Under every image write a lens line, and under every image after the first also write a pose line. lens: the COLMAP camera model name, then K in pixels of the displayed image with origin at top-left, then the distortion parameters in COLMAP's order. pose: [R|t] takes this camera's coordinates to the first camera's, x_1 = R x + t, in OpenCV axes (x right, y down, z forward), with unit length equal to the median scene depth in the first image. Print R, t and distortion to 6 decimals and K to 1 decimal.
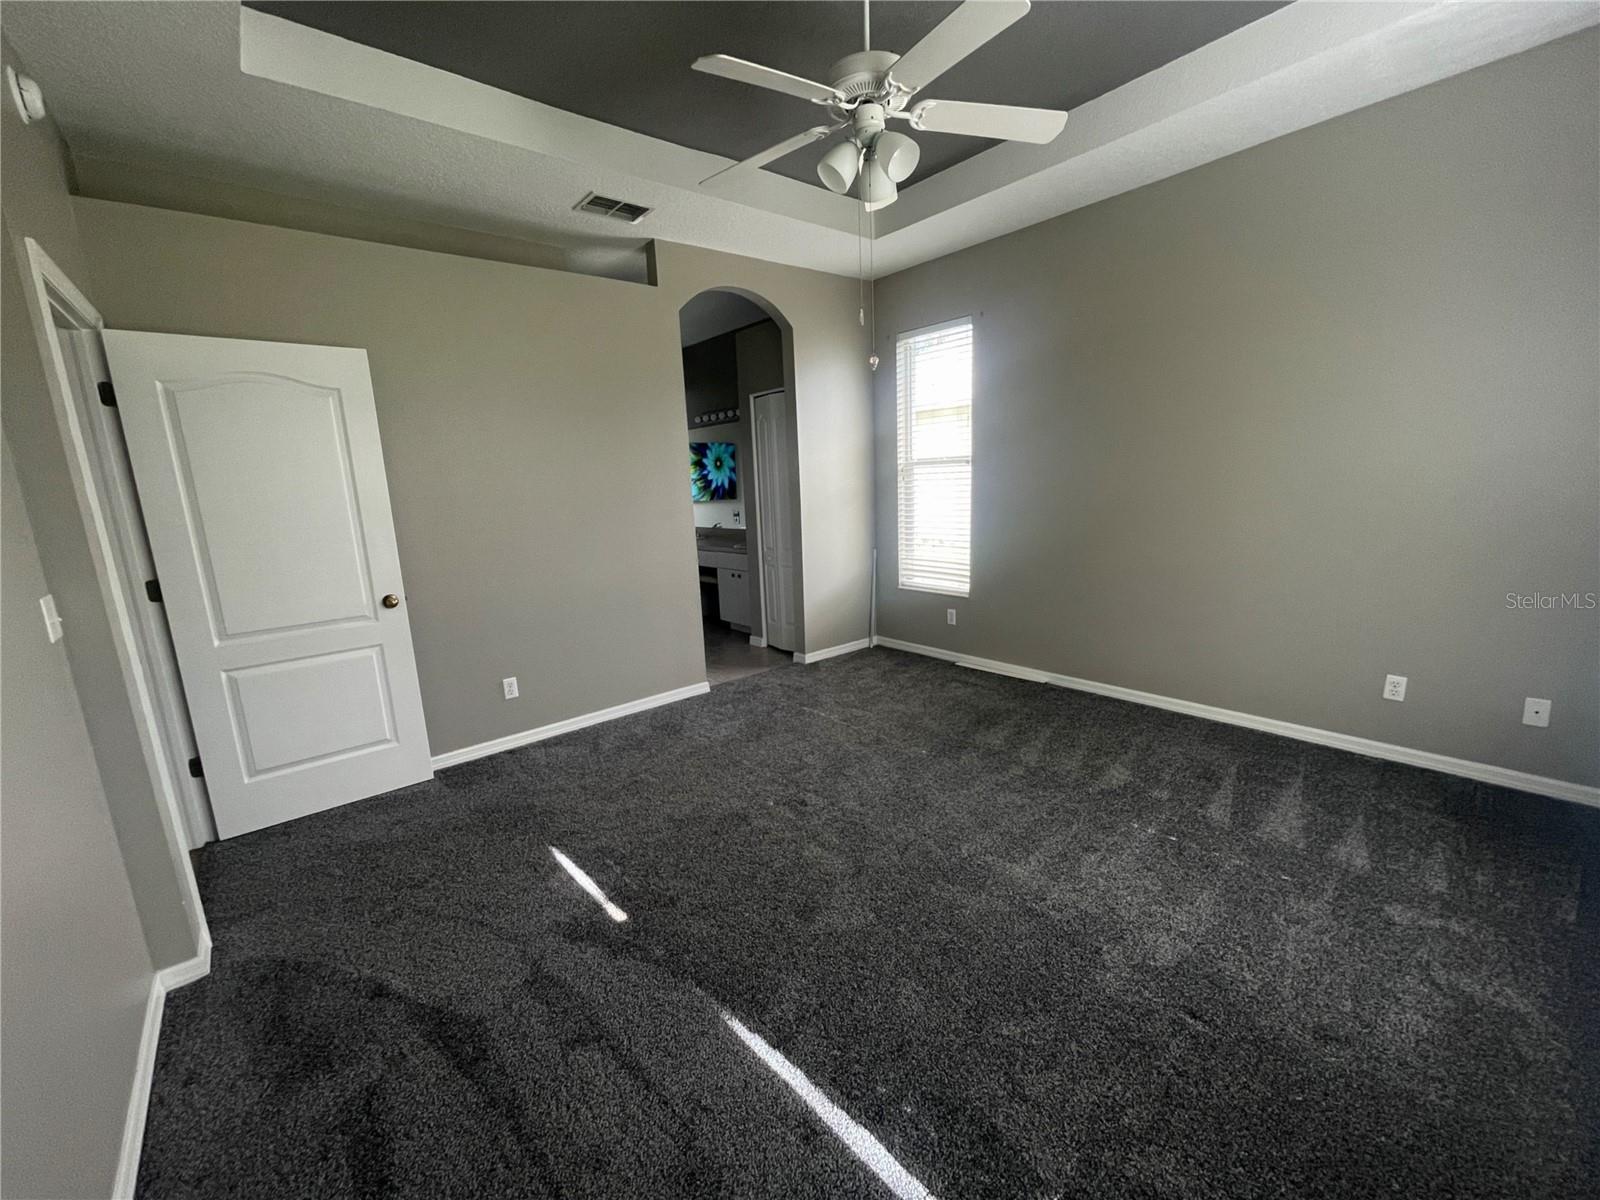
lens RADIAL K [[648.9, 0, 797.2], [0, 648.9, 601.9], [0, 0, 1]] dist [0.000218, 0.000004]
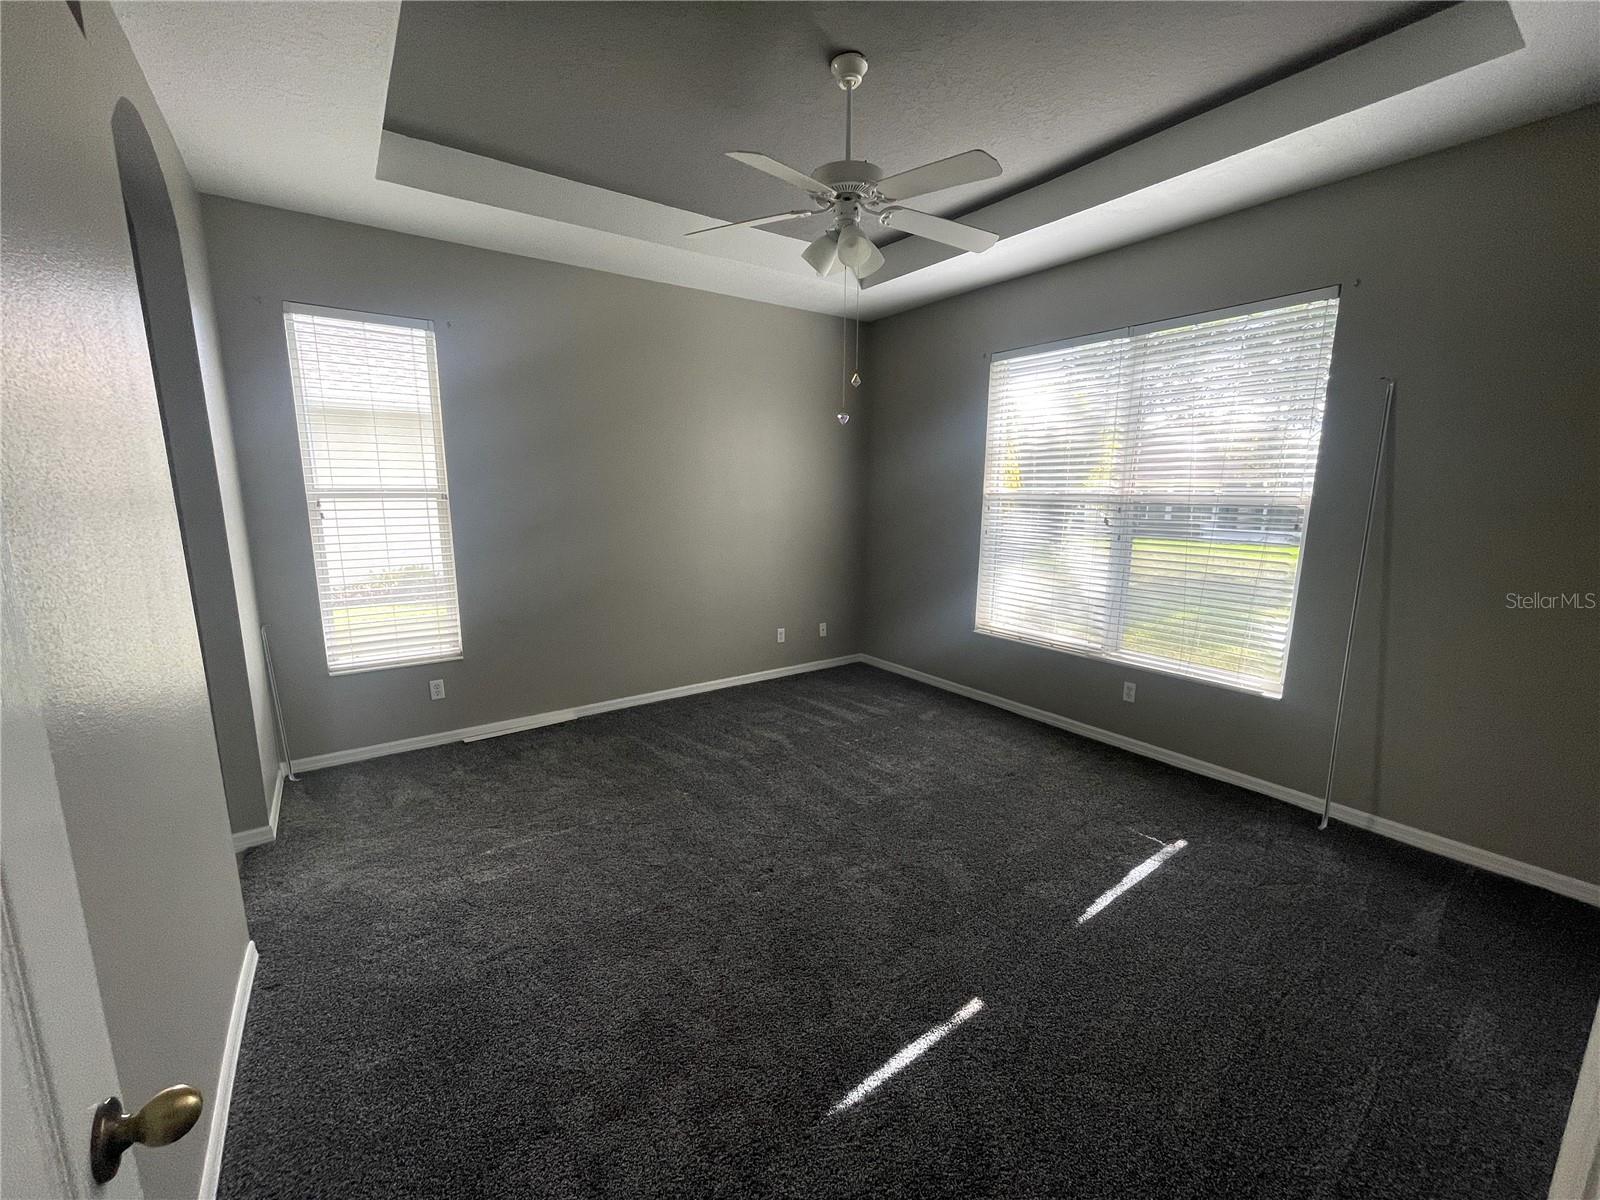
lens RADIAL K [[648.9, 0, 796.8], [0, 648.9, 602.4], [0, 0, 1]] dist [0.000218, 0.000004]
pose [[0.072185, -0.130452, 0.988823, -0.702627], [0.179887, 0.976854, 0.115741, -0.130914], [-0.981035, 0.169522, 0.093981, 0.675468]]
